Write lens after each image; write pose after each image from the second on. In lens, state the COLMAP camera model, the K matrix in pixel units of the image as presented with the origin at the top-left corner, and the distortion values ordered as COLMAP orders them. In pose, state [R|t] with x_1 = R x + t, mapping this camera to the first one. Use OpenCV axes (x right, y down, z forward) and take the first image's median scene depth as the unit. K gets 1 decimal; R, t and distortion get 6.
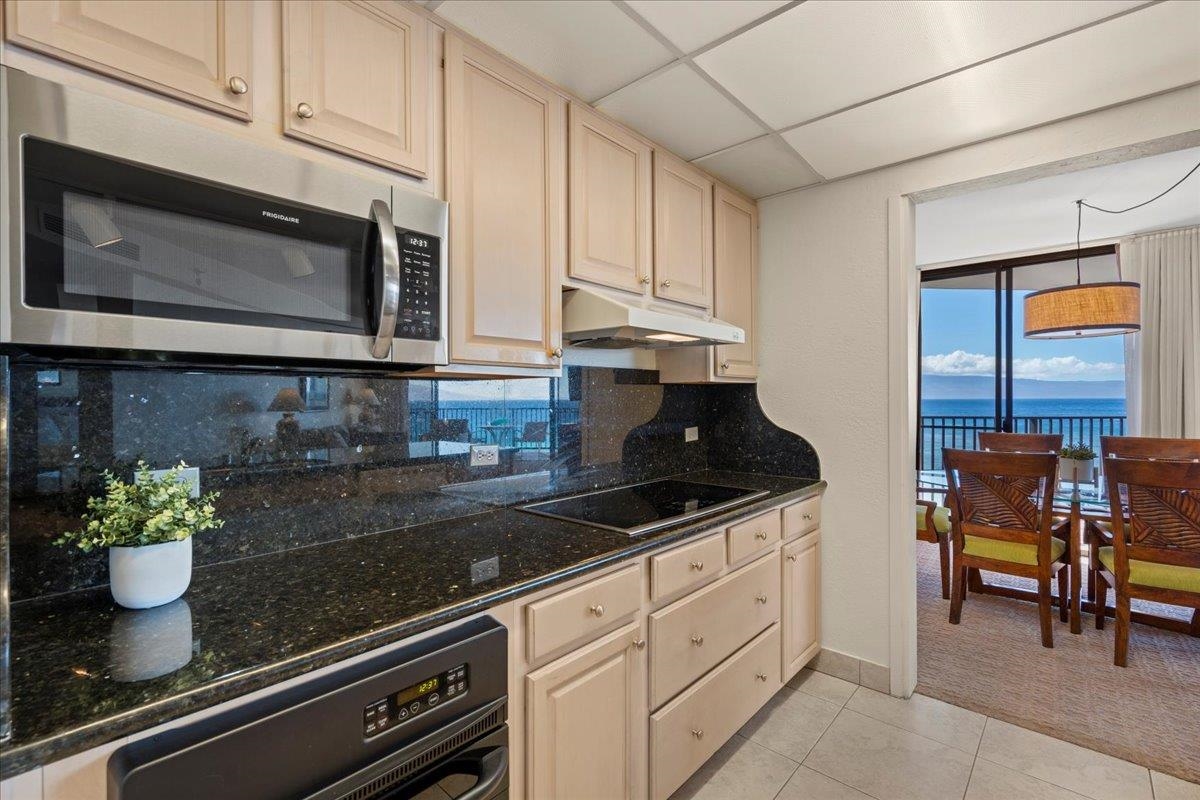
lens RADIAL K [[543.1, 0, 603.2], [0, 543.1, 405.1], [0, 0, 1]] dist [-0.004297, 0.003254]
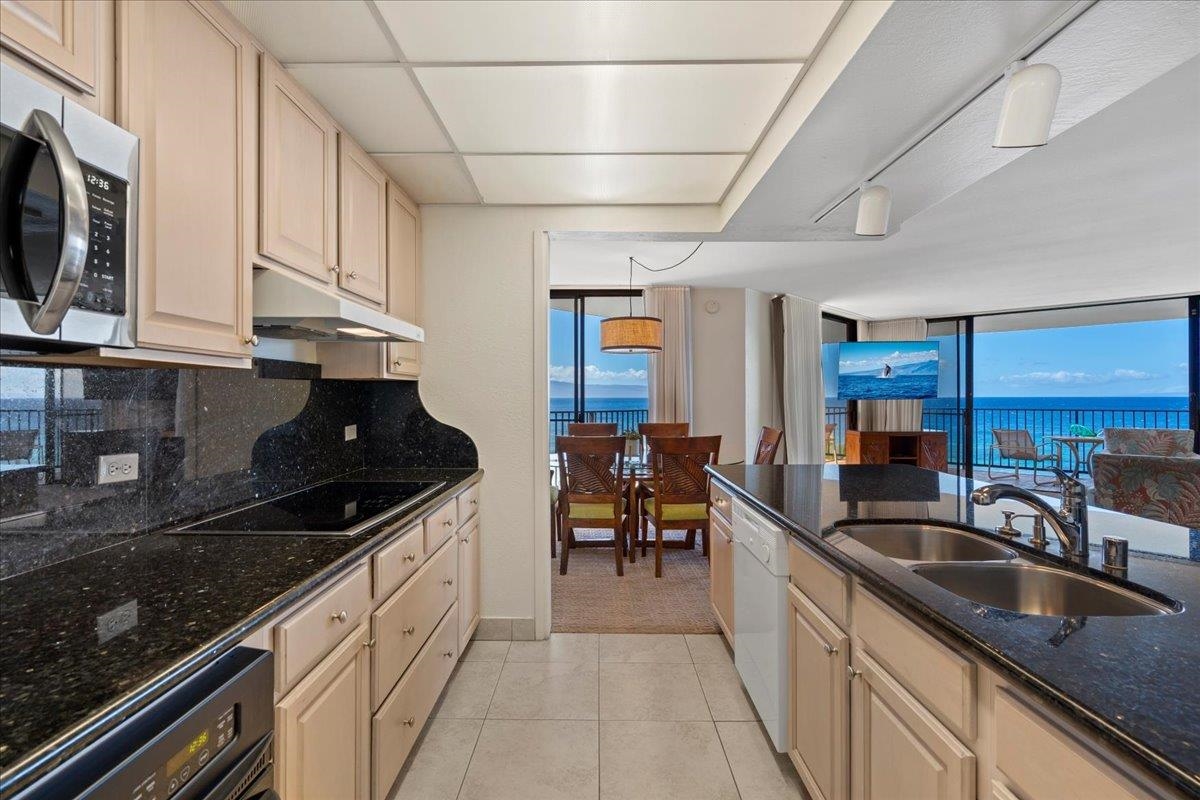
lens RADIAL K [[543.1, 0, 603.6], [0, 543.1, 399.4], [0, 0, 1]] dist [-0.004297, 0.003254]
pose [[0.744048, 0.000102, 0.668127, -0.167940], [0.005335, 0.999967, -0.006094, 0.003769], [-0.668105, 0.008098, 0.744023, -0.007795]]
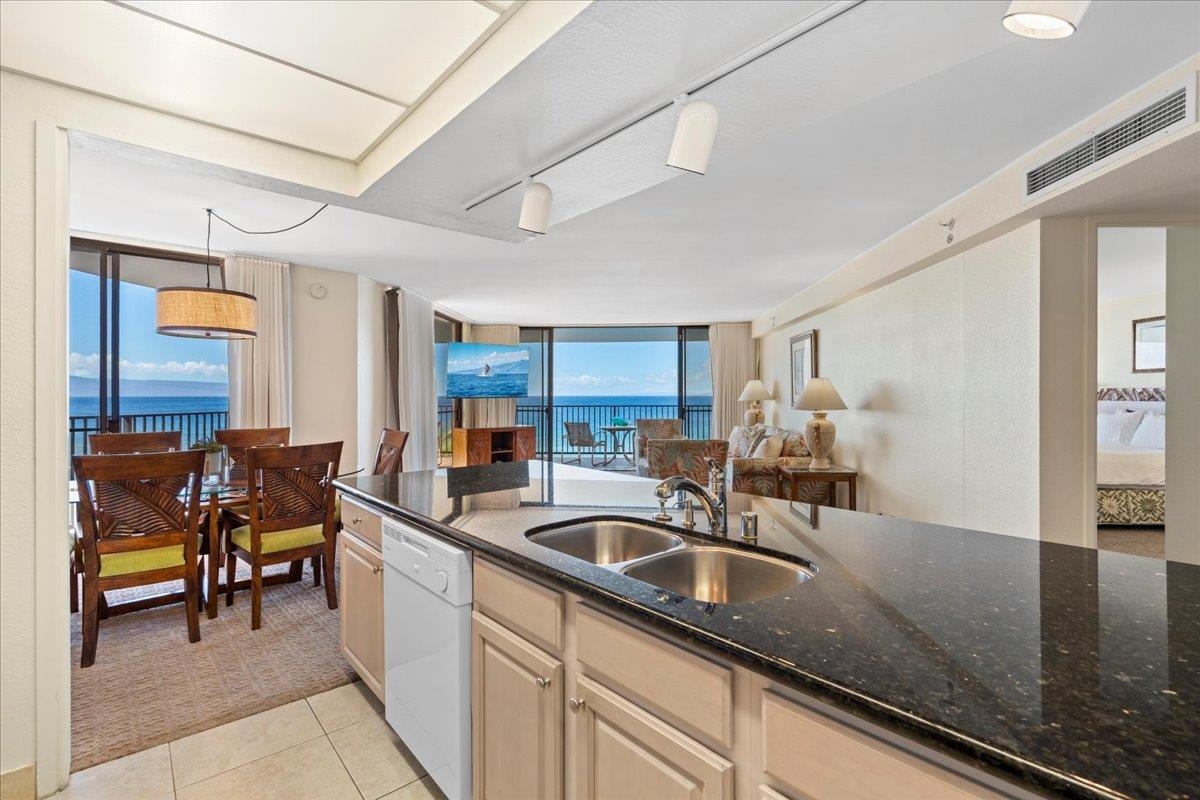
lens RADIAL K [[543.1, 0, 595.4], [0, 543.1, 394.8], [0, 0, 1]] dist [-0.004297, 0.003254]
pose [[0.132495, 0.004241, 0.991175, -0.100248], [0.010458, 0.999929, -0.005676, 0.000479], [-0.991129, 0.011118, 0.132441, 0.150506]]
